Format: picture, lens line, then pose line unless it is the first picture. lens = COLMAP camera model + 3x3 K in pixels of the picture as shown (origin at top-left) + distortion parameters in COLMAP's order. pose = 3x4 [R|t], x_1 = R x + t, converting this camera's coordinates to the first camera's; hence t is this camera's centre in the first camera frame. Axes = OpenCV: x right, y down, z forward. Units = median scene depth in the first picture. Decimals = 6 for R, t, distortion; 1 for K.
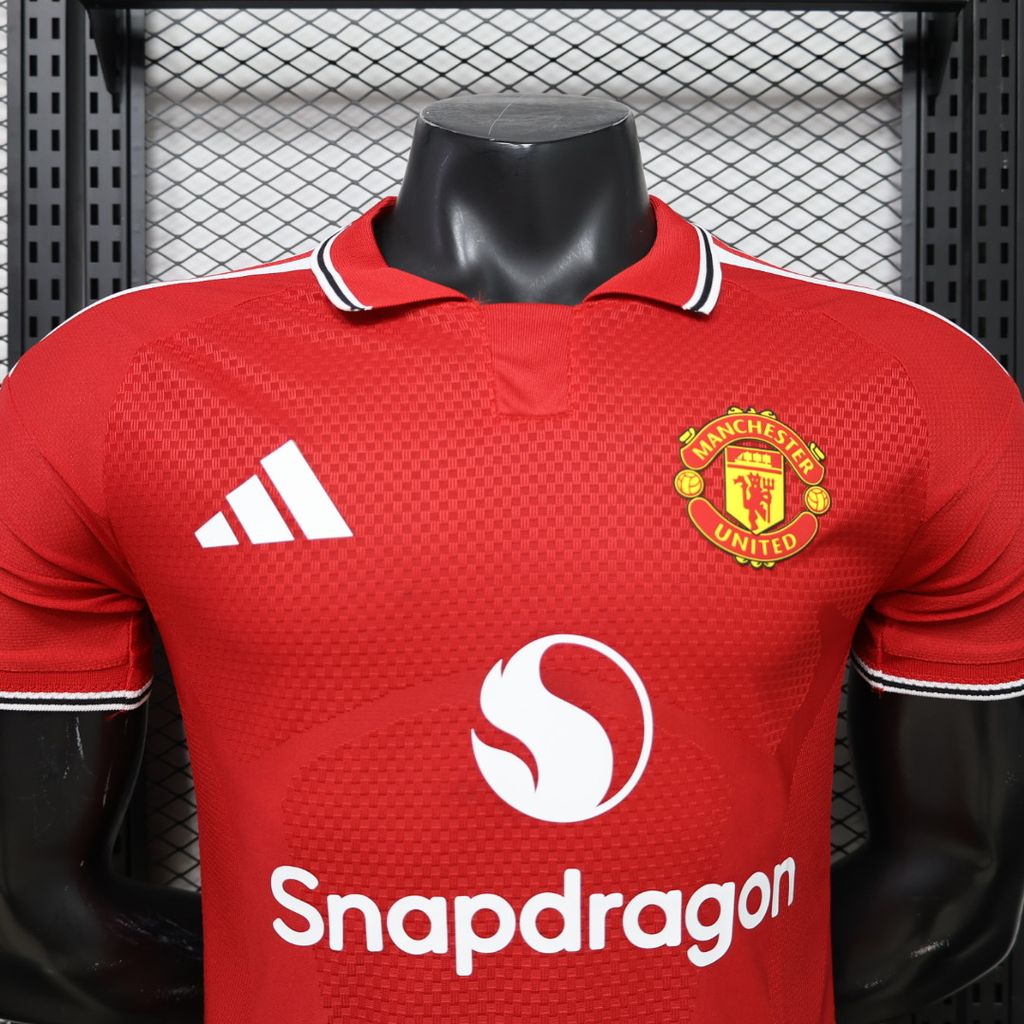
lens RADIAL K [[1110.2, 0, 512.0], [0, 1110.2, 512.0], [0, 0, 1]] dist [0.029139, 0.015360]
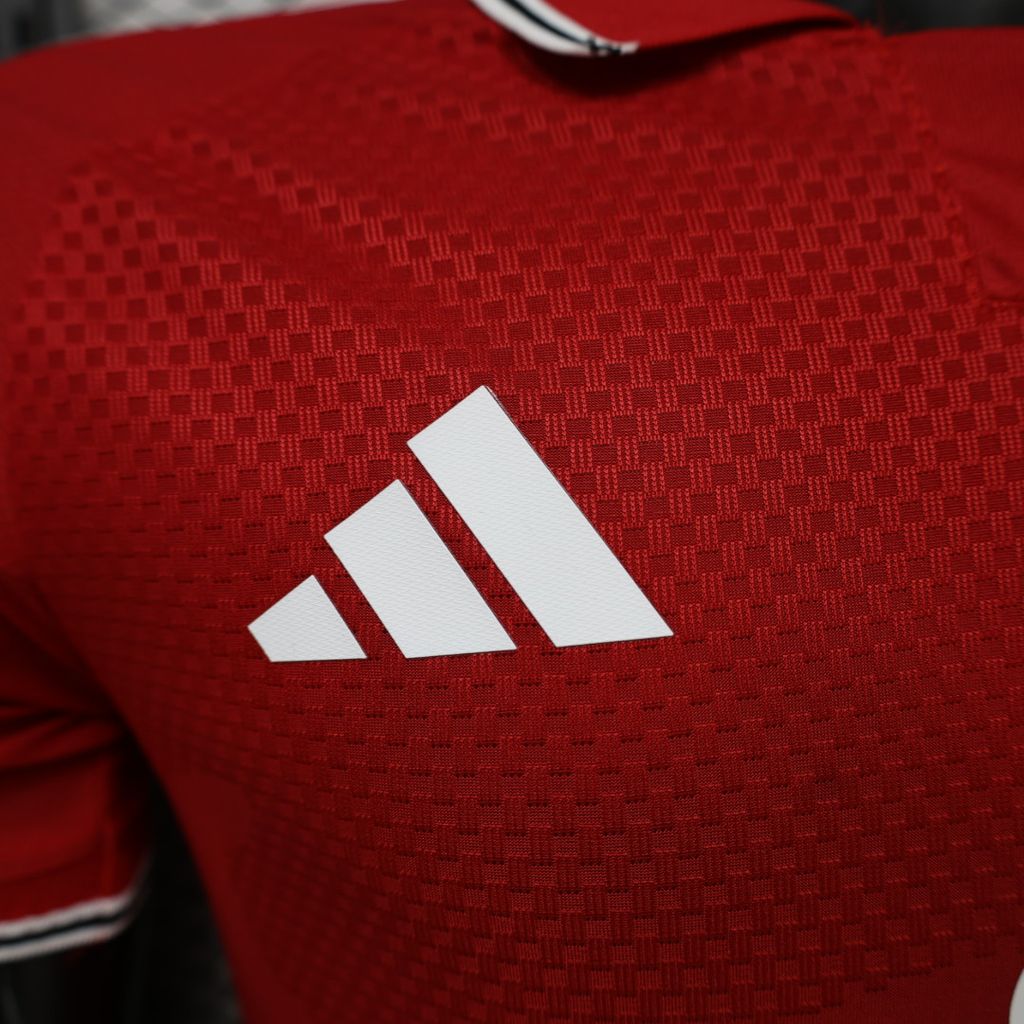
lens RADIAL K [[1110.2, 0, 512.0], [0, 1110.2, 512.0], [0, 0, 1]] dist [0.029139, 0.015360]
pose [[0.998657, -0.040074, 0.032831, -0.199514], [0.036729, 0.994623, 0.096829, -0.056554], [-0.036534, -0.095493, 0.994759, 0.596112]]
